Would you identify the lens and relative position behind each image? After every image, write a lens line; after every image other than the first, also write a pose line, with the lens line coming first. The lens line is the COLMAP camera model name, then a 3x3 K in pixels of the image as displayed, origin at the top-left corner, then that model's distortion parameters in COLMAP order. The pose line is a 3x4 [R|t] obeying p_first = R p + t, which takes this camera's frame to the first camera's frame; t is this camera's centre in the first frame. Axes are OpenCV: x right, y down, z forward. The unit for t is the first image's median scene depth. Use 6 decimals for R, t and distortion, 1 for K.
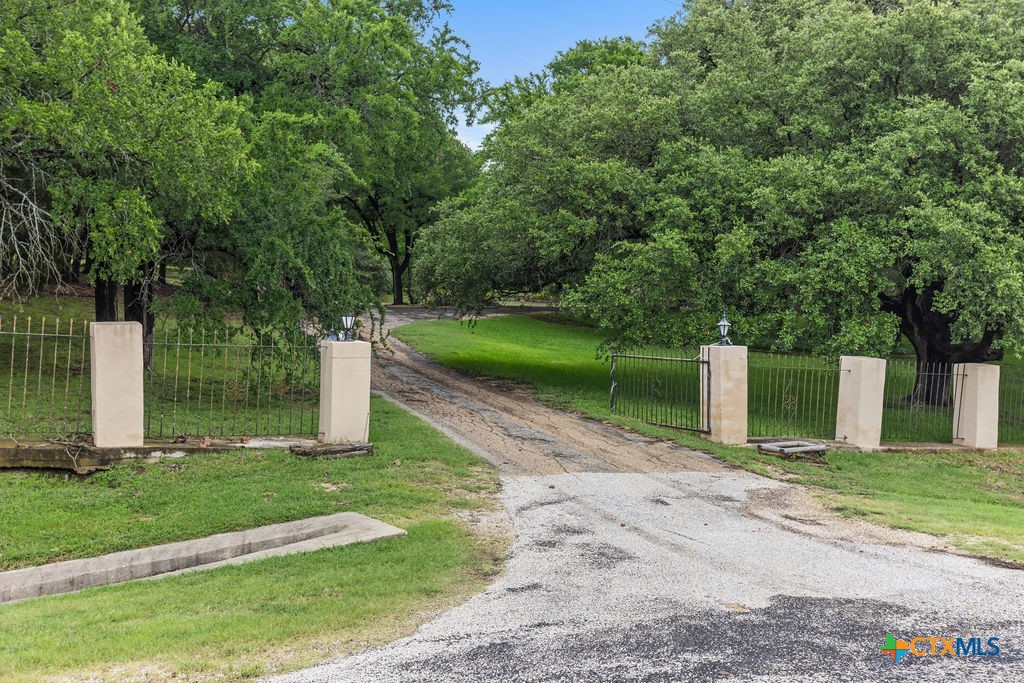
lens RADIAL K [[490.4, 0, 511.8], [0, 490.4, 341.3], [0, 0, 1]] dist [-0.000842, -0.000027]
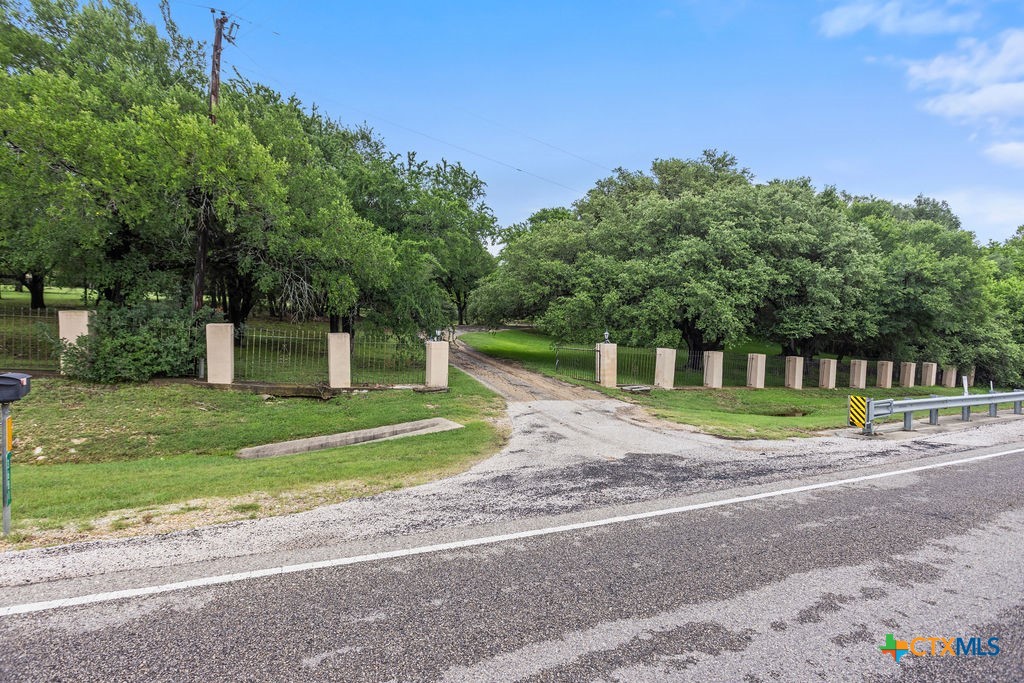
lens RADIAL K [[490.4, 0, 512.0], [0, 490.4, 341.7], [0, 0, 1]] dist [-0.000842, -0.000027]
pose [[0.999999, 0.000407, 0.001376, -0.002231], [-0.000407, 1.000000, -0.000139, 0.001021], [-0.001376, 0.000139, 0.999999, -1.270953]]
